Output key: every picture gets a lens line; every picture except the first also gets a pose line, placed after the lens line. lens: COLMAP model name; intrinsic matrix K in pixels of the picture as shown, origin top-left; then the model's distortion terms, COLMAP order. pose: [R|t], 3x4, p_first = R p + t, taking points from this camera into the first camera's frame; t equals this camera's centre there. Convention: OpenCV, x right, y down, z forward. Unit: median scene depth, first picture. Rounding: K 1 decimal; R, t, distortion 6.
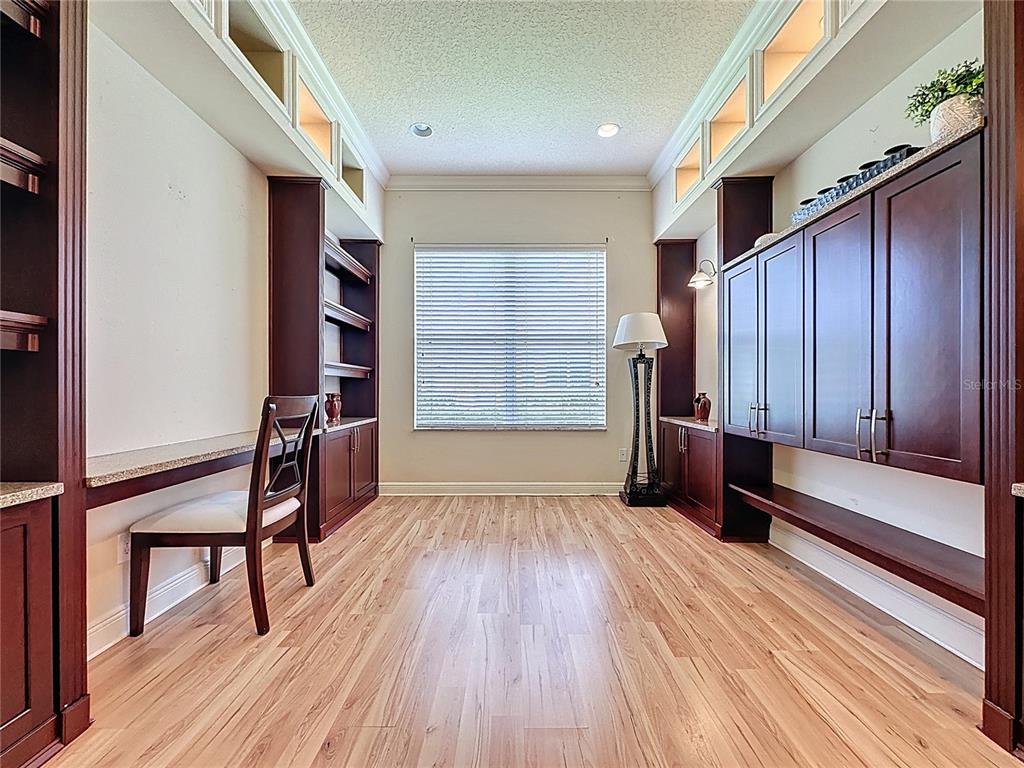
lens RADIAL K [[418.6, 0, 533.2], [0, 418.6, 389.5], [0, 0, 1]] dist [-0.005338, 0.000873]
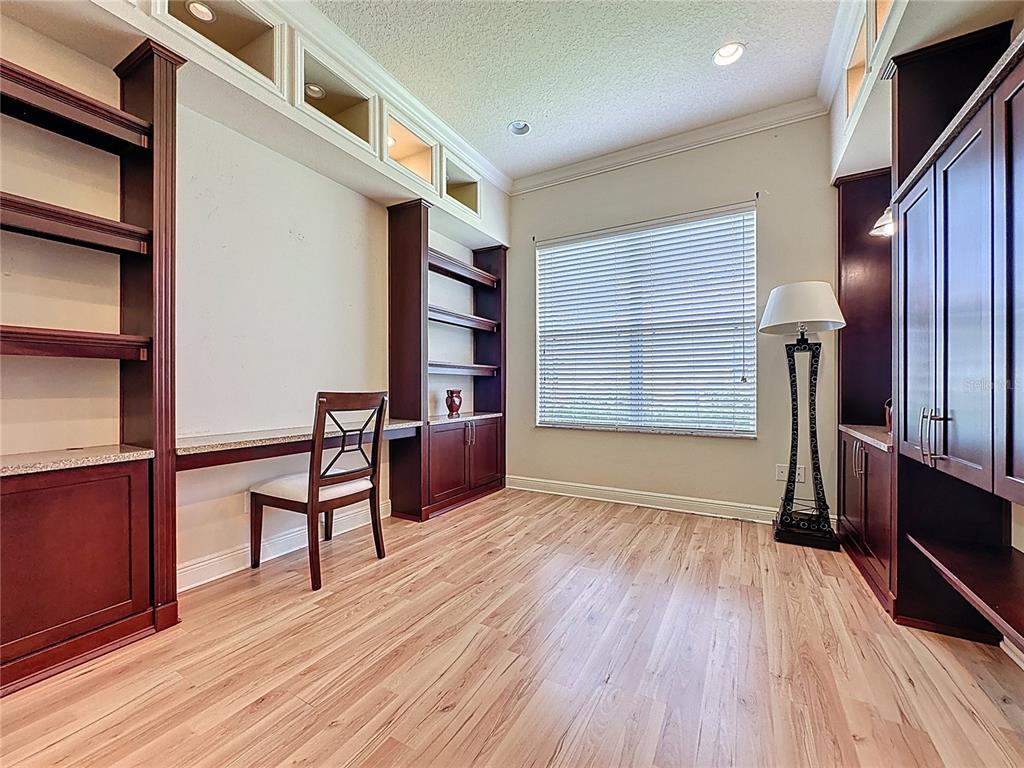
lens RADIAL K [[418.6, 0, 513.3], [0, 418.6, 386.6], [0, 0, 1]] dist [-0.005338, 0.000873]
pose [[0.863135, -0.000506, -0.504972, 0.198869], [-0.000143, 0.999999, -0.001245, 0.001157], [0.504973, 0.001146, 0.863135, 0.109655]]
